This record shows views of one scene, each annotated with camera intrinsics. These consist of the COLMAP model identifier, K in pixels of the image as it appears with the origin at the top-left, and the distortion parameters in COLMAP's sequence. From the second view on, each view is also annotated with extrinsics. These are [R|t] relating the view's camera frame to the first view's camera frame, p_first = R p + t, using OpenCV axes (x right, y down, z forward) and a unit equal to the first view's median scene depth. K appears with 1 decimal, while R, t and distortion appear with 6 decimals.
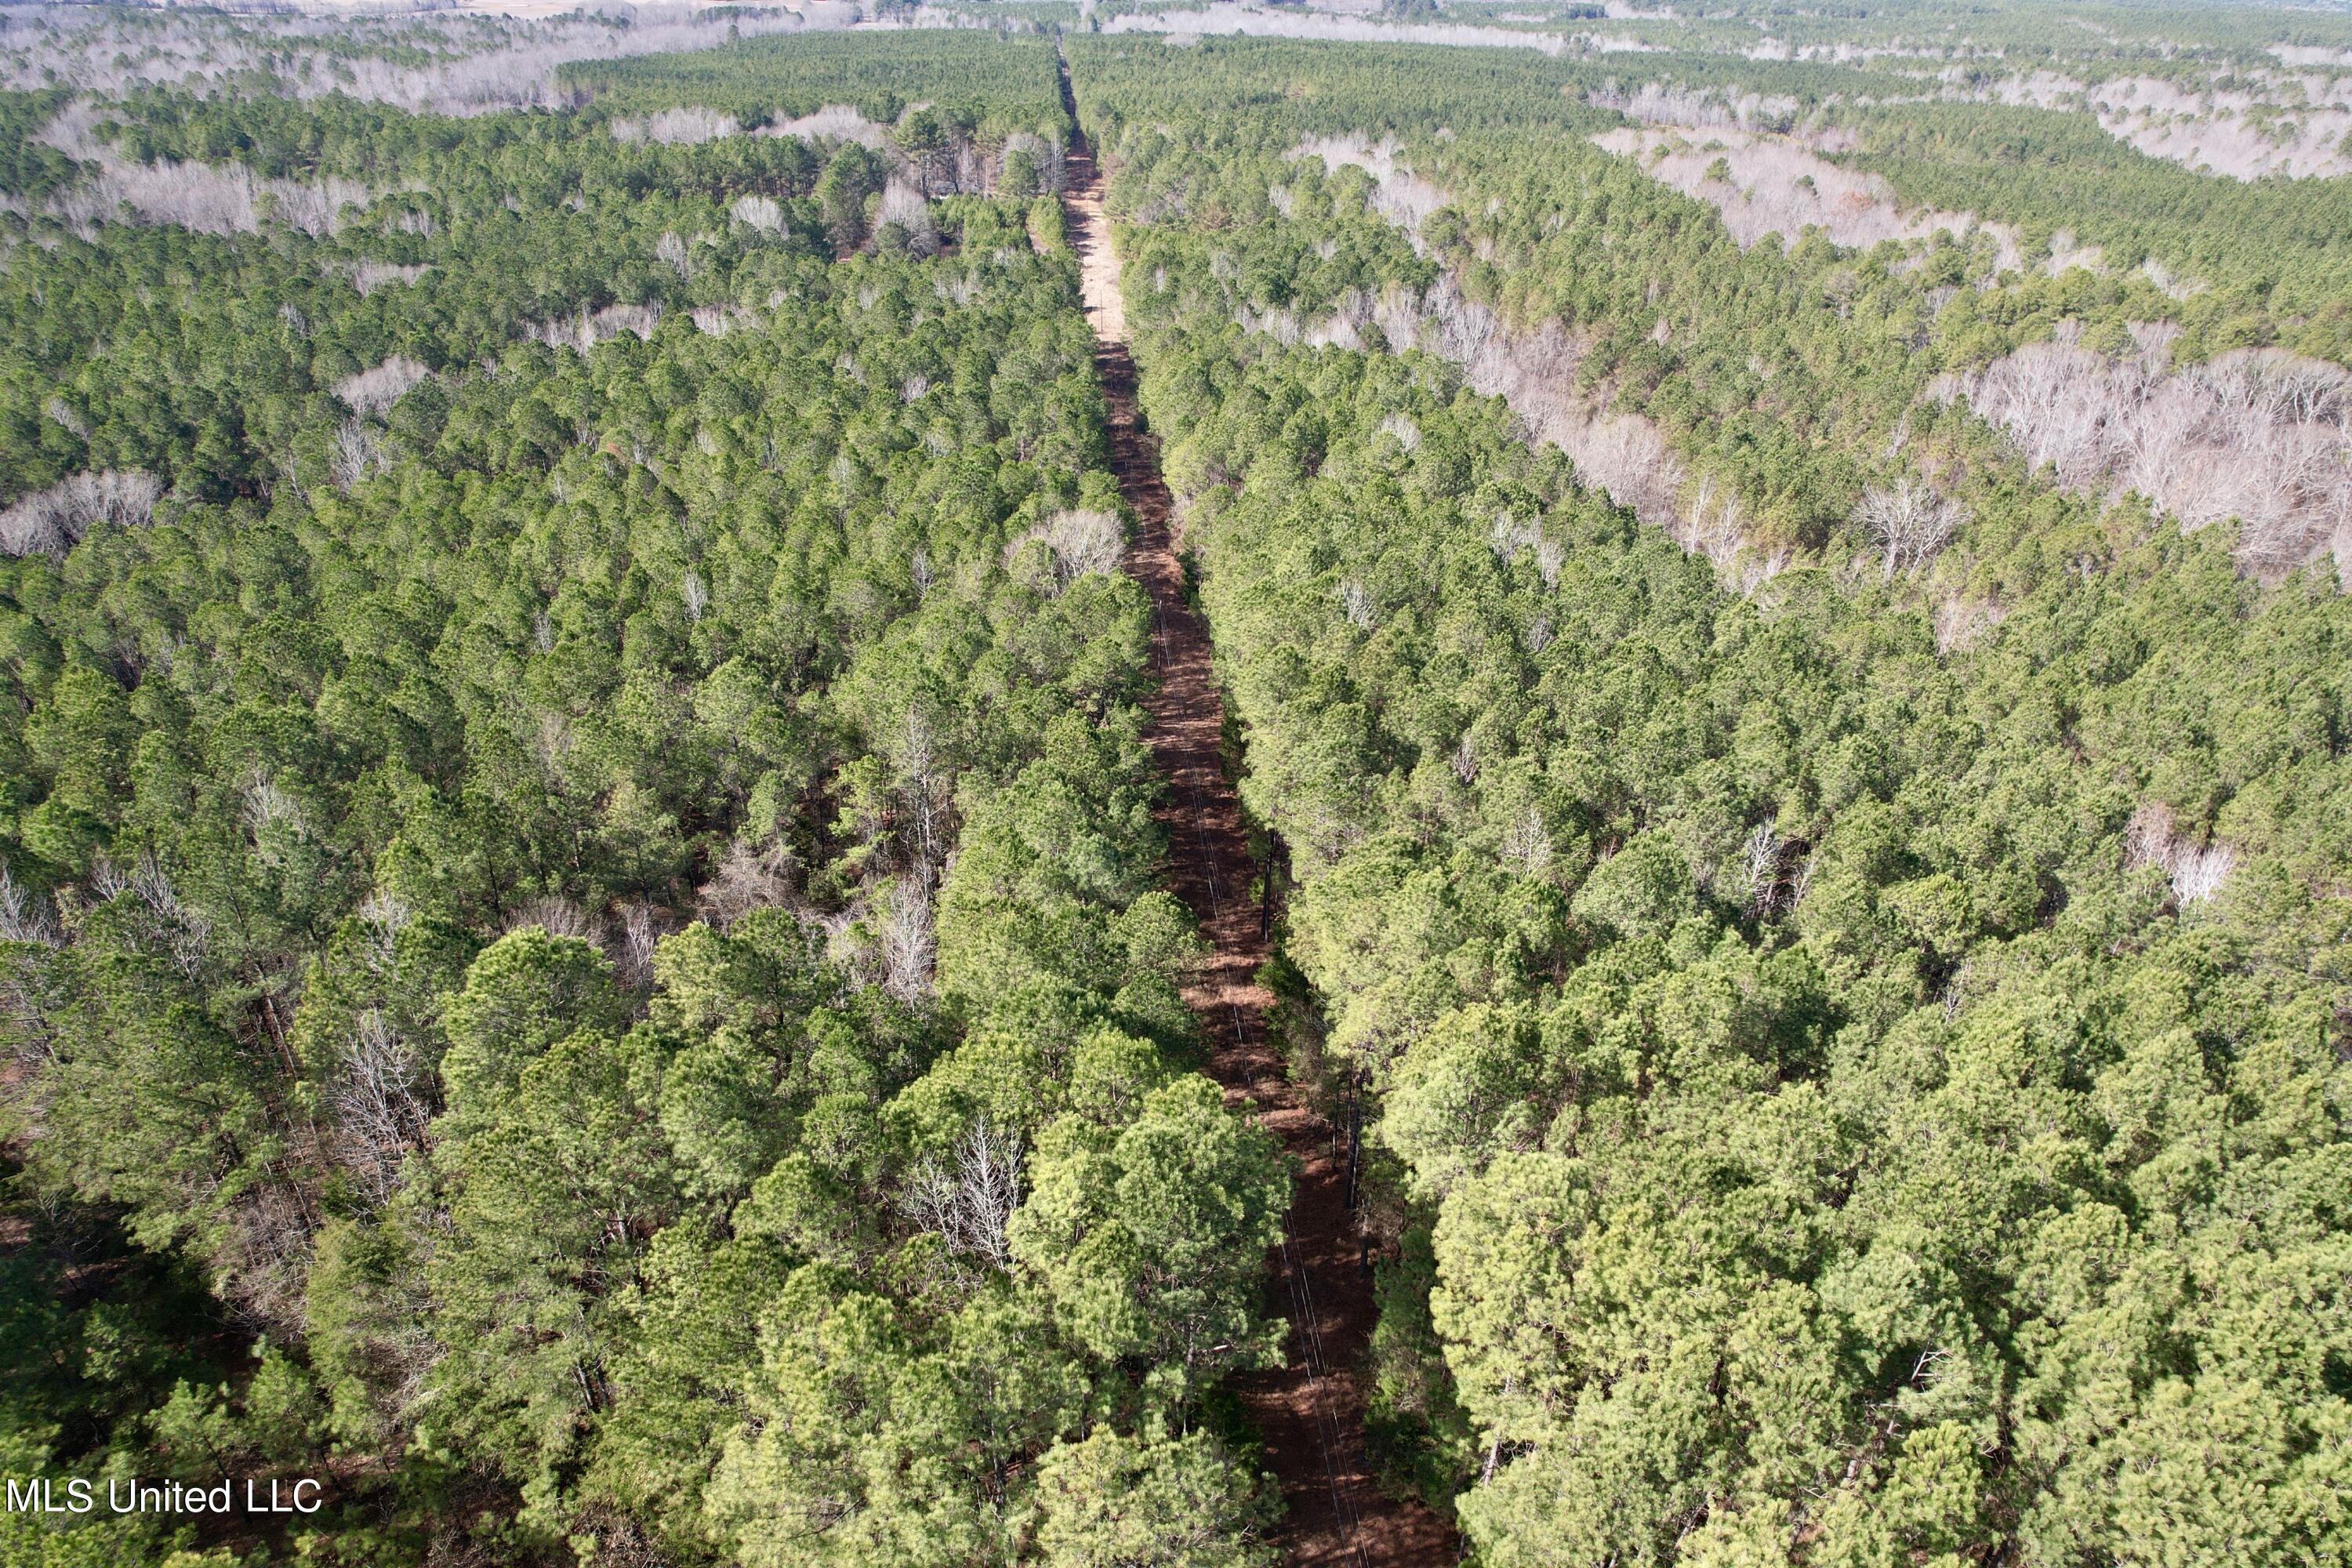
lens RADIAL K [[1504.7, 0, 1198.3], [0, 1504.7, 772.6], [0, 0, 1]] dist [-0.077676, 0.073770]
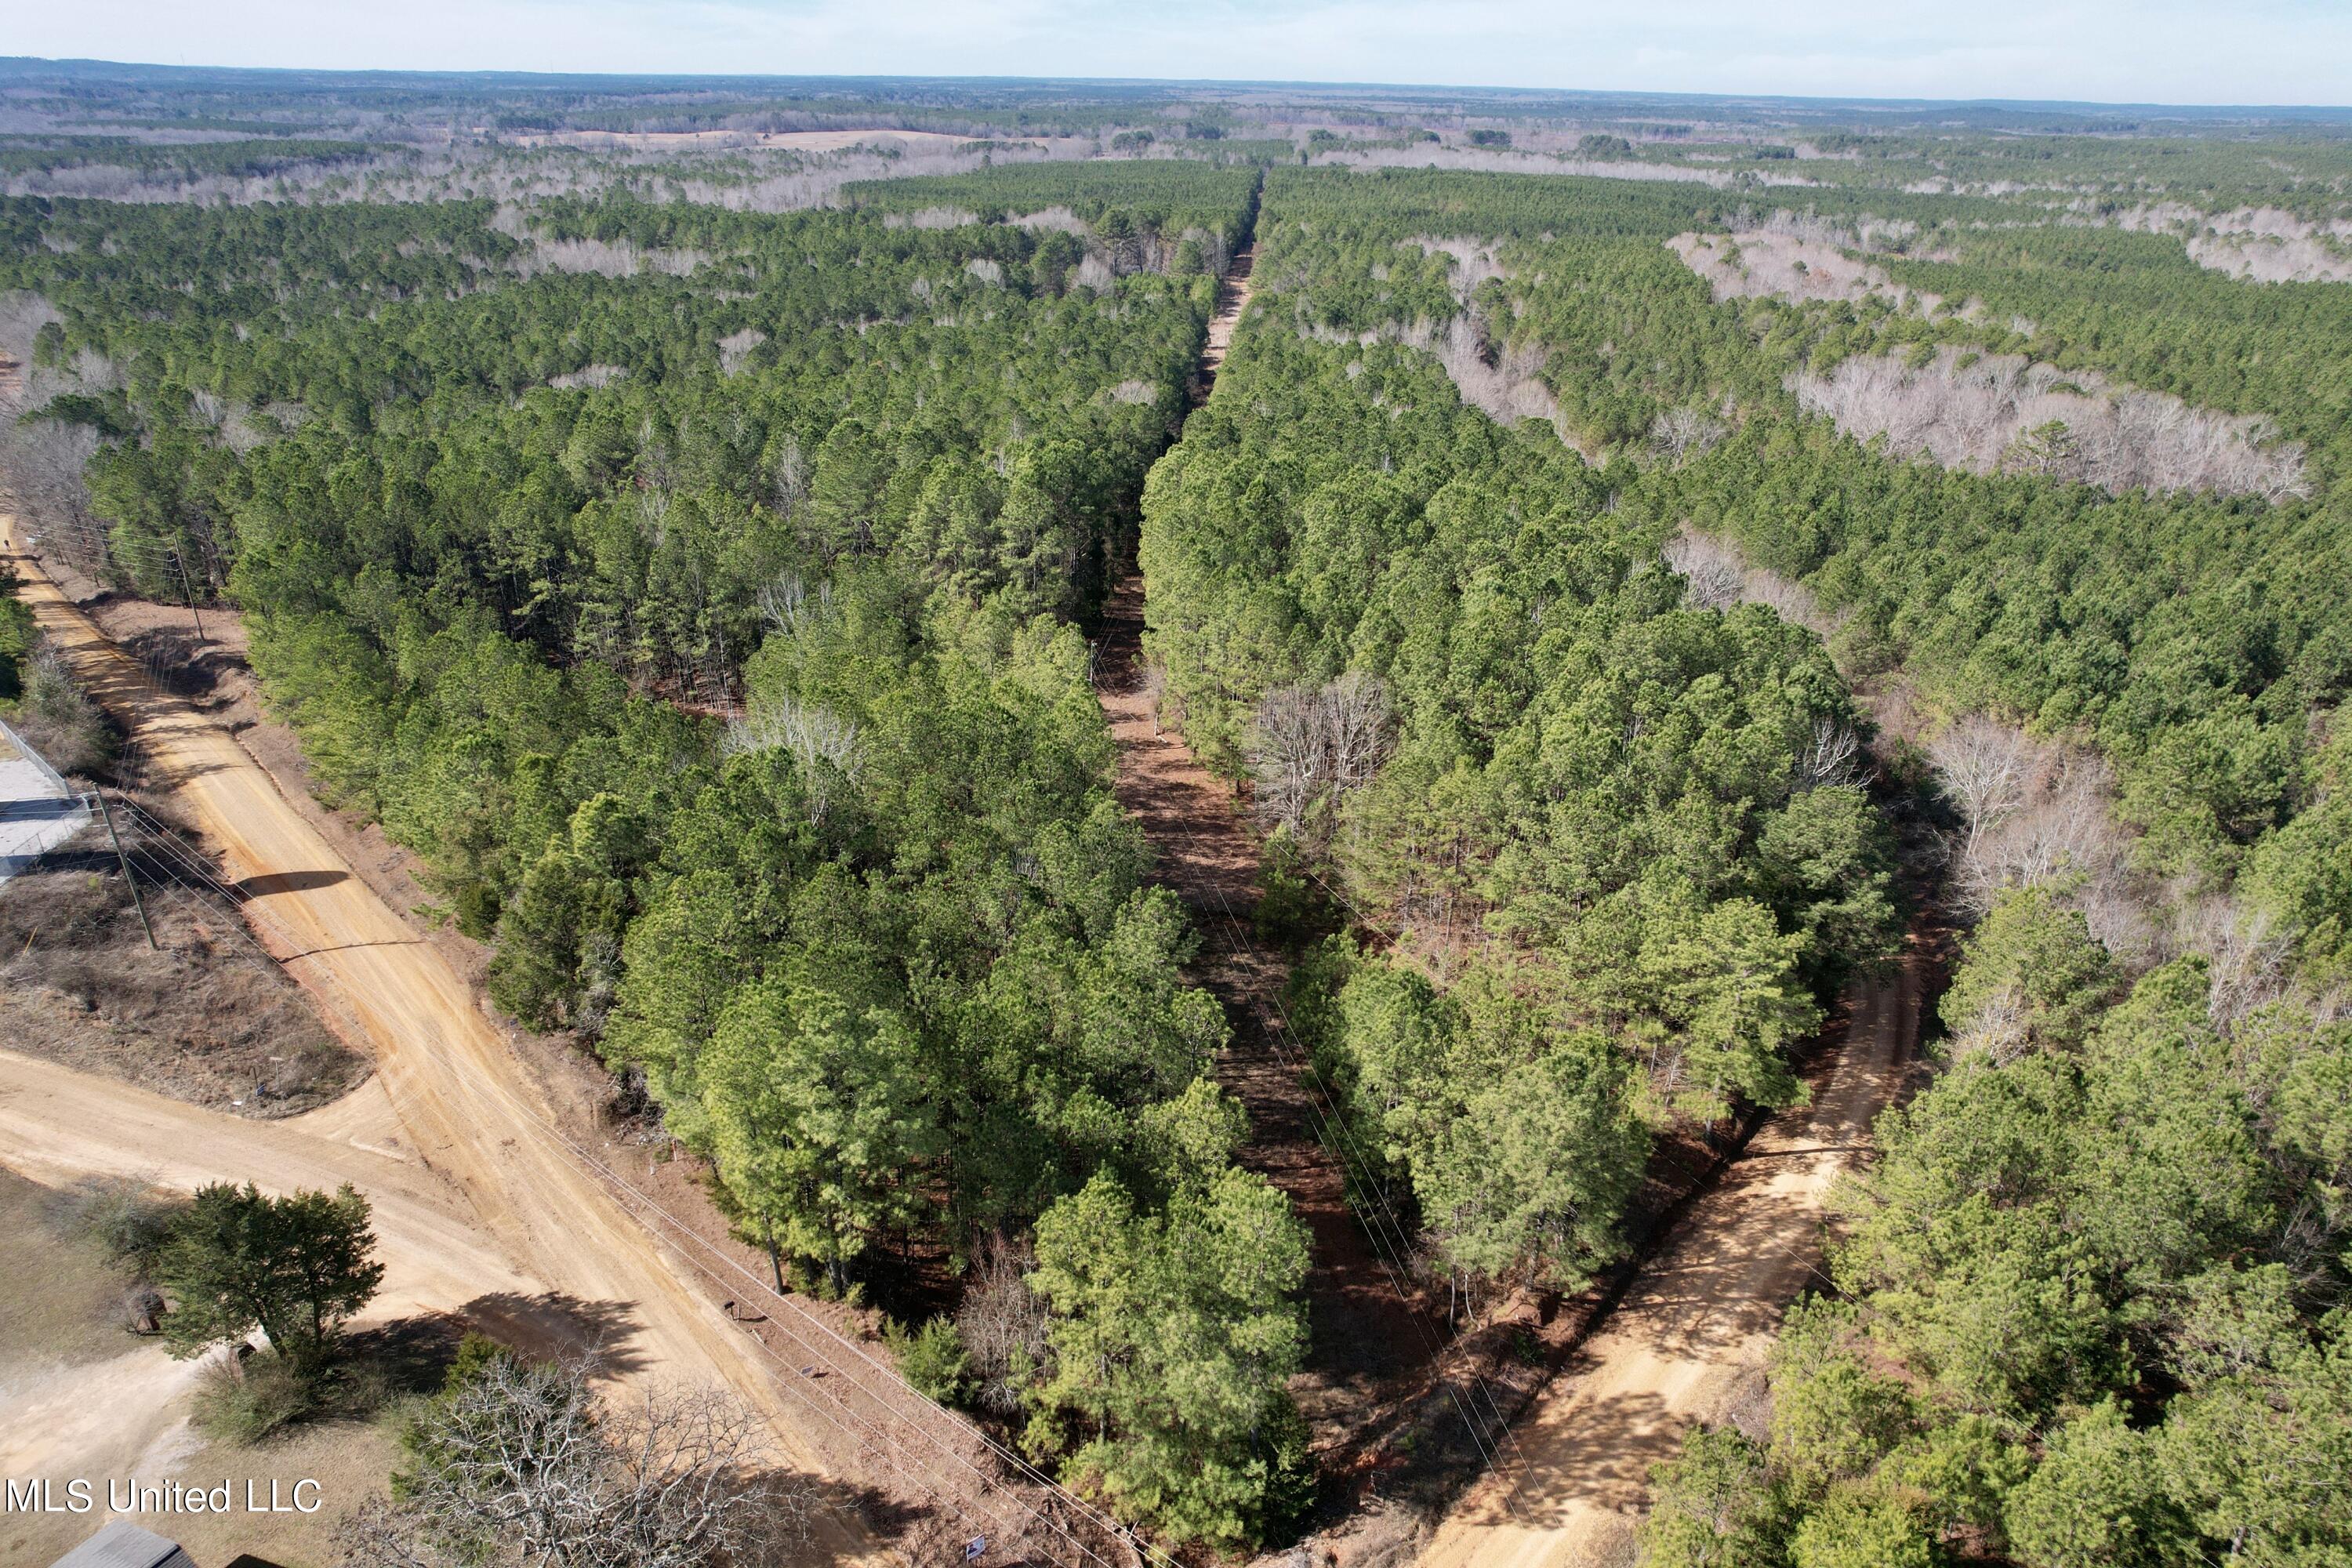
lens RADIAL K [[1504.7, 0, 1198.3], [0, 1504.7, 772.6], [0, 0, 1]] dist [-0.077676, 0.073770]
pose [[0.989284, 0.058476, -0.133782, 0.357707], [-0.069146, 0.994665, -0.076554, 0.568404], [0.128591, 0.084984, 0.988050, -0.962264]]
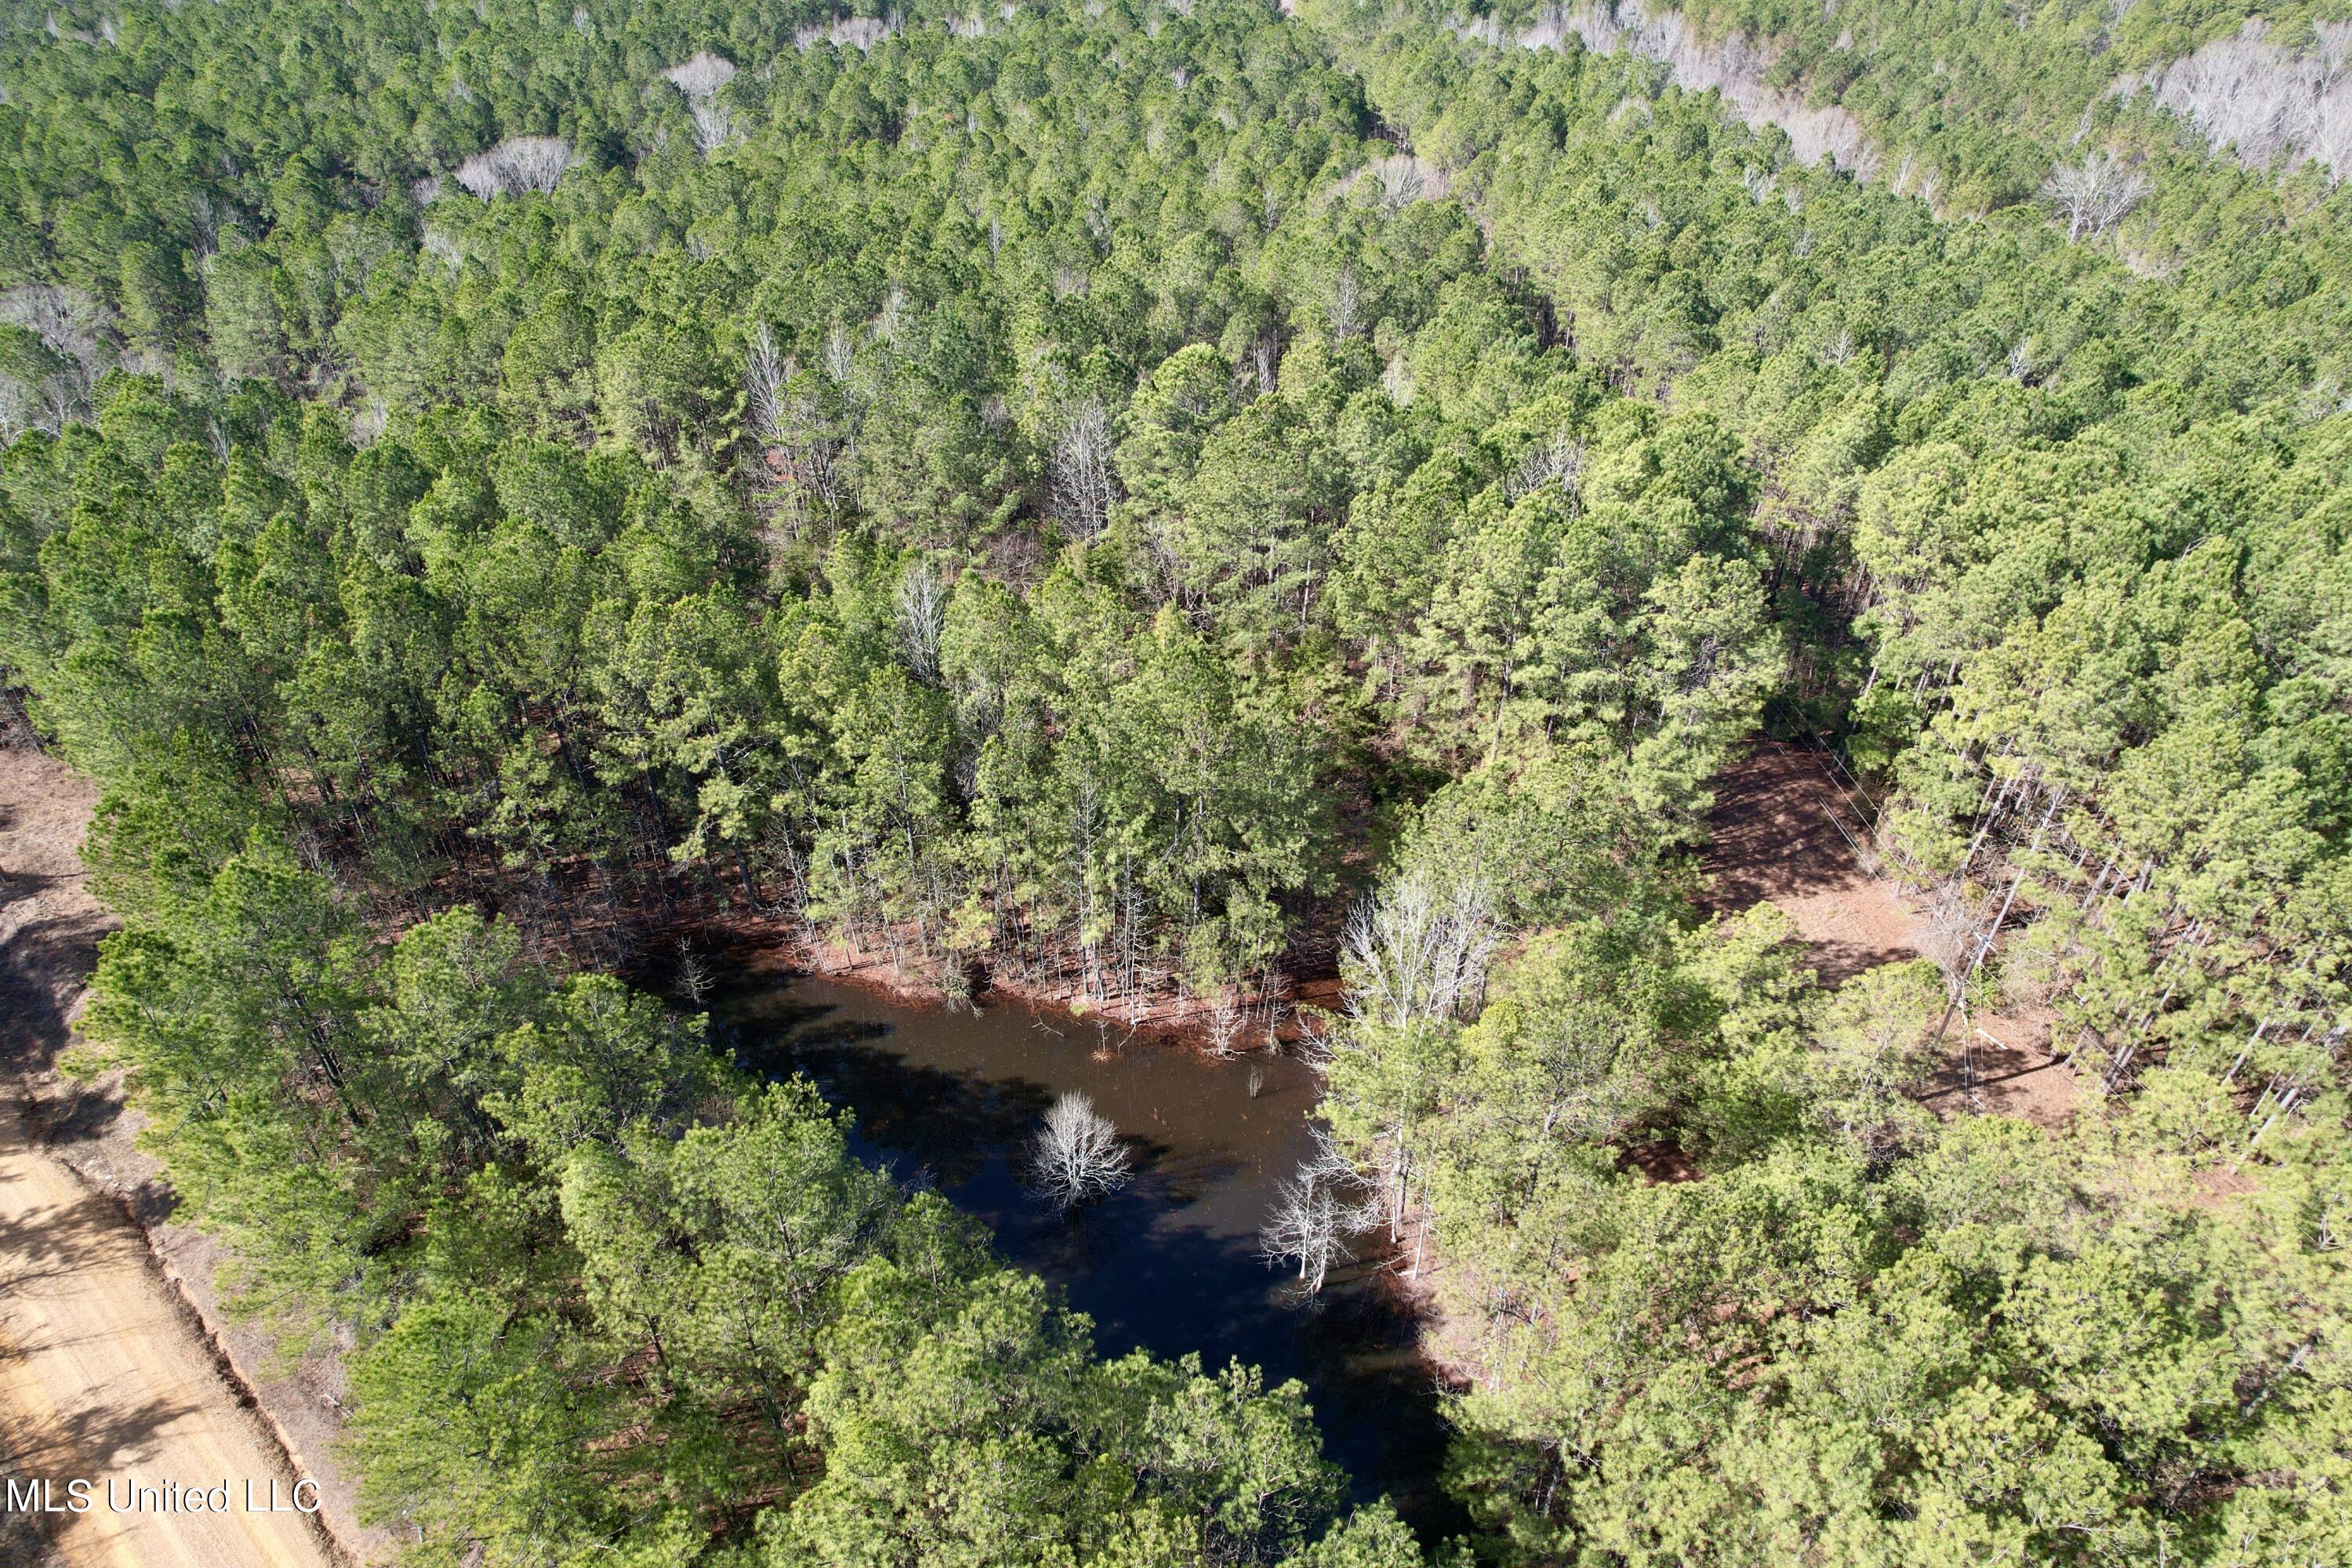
lens RADIAL K [[1504.7, 0, 1198.3], [0, 1504.7, 772.6], [0, 0, 1]] dist [-0.077676, 0.073770]
pose [[0.999131, 0.016449, -0.038299, -0.242463], [-0.011157, 0.990849, 0.134510, 0.201324], [0.040161, -0.133966, 0.990172, -0.308534]]
